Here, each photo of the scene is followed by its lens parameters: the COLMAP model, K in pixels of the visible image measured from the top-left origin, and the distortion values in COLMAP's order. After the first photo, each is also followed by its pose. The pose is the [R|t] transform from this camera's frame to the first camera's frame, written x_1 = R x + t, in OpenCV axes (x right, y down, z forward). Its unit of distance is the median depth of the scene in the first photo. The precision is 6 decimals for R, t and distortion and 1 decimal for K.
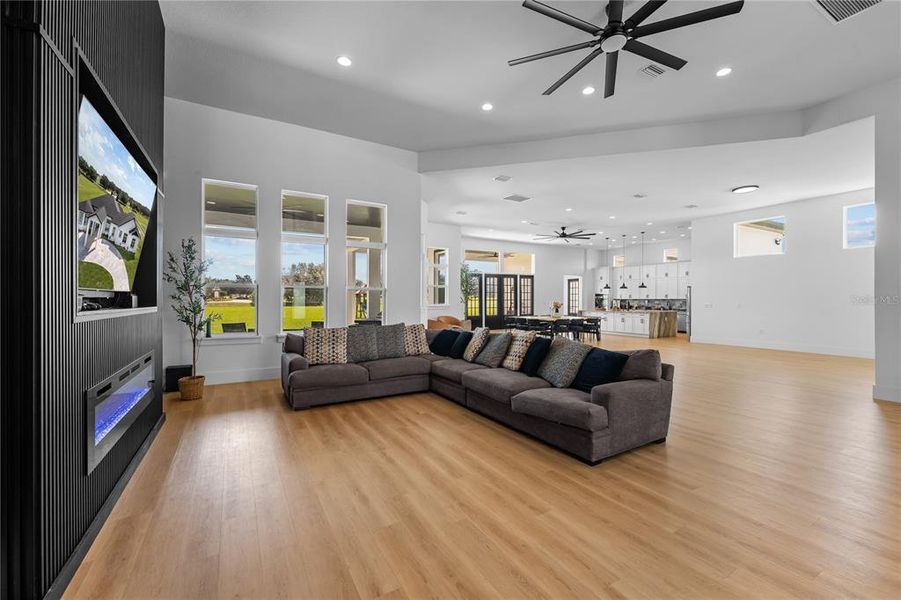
lens RADIAL K [[374.2, 0, 449.8], [0, 374.2, 300.9], [0, 0, 1]] dist [0.000419, 0.000083]
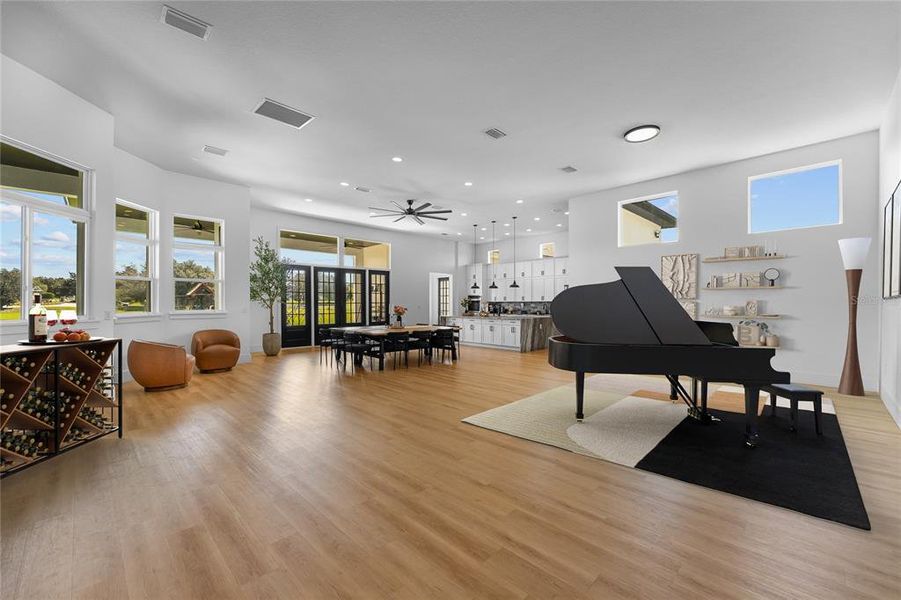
lens RADIAL K [[363.8, 0, 450.1], [0, 363.8, 303.0], [0, 0, 1]] dist [0.000399, 0.000188]
pose [[0.966308, -0.001258, 0.257387, 0.161405], [0.001978, 0.999995, -0.002537, -0.000079], [-0.257382, 0.002961, 0.966305, 0.253331]]
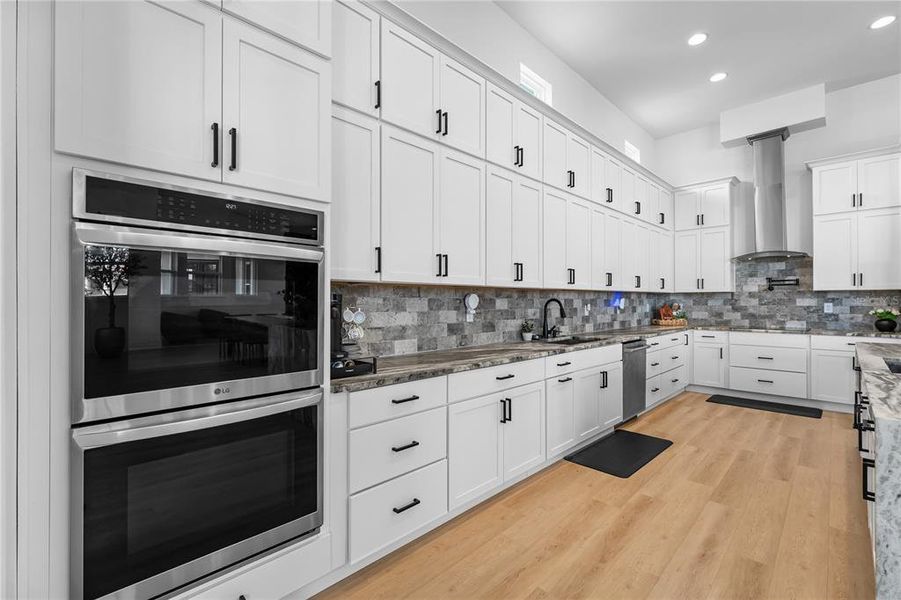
lens RADIAL K [[393.0, 0, 450.5], [0, 393.0, 300.0], [0, 0, 1]] dist [0.000573, 0.000134]
pose [[-0.260407, -0.001902, 0.965497, 0.369088], [0.001437, 0.999996, 0.002358, 0.000648], [-0.965498, 0.002002, -0.260403, 1.118247]]
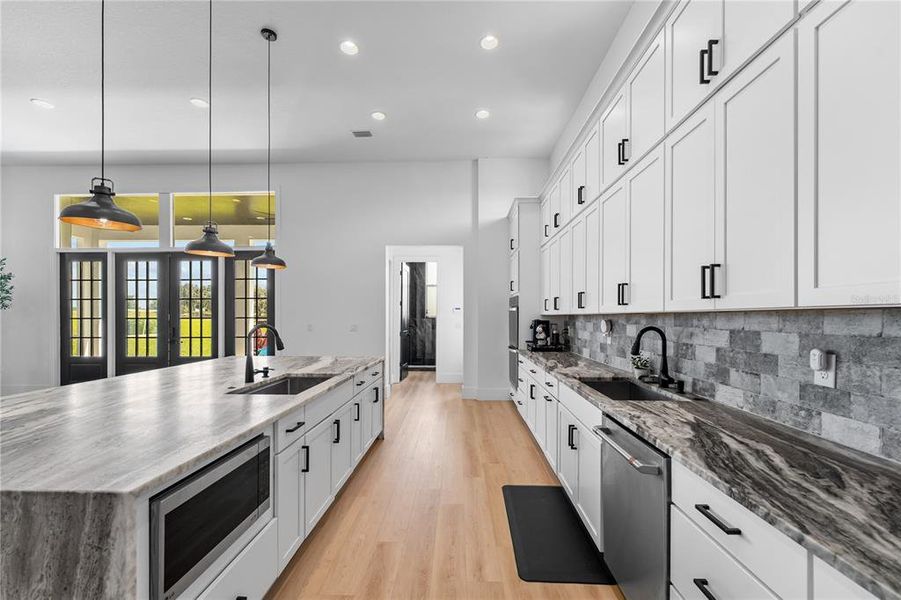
lens RADIAL K [[368.6, 0, 455.6], [0, 368.6, 316.7], [0, 0, 1]] dist [0.000931, 0.000124]
pose [[0.858375, -0.000309, -0.513023, 0.590770], [-0.000648, 0.999998, -0.001686, -0.003145], [0.513023, 0.001780, 0.858373, 0.829077]]
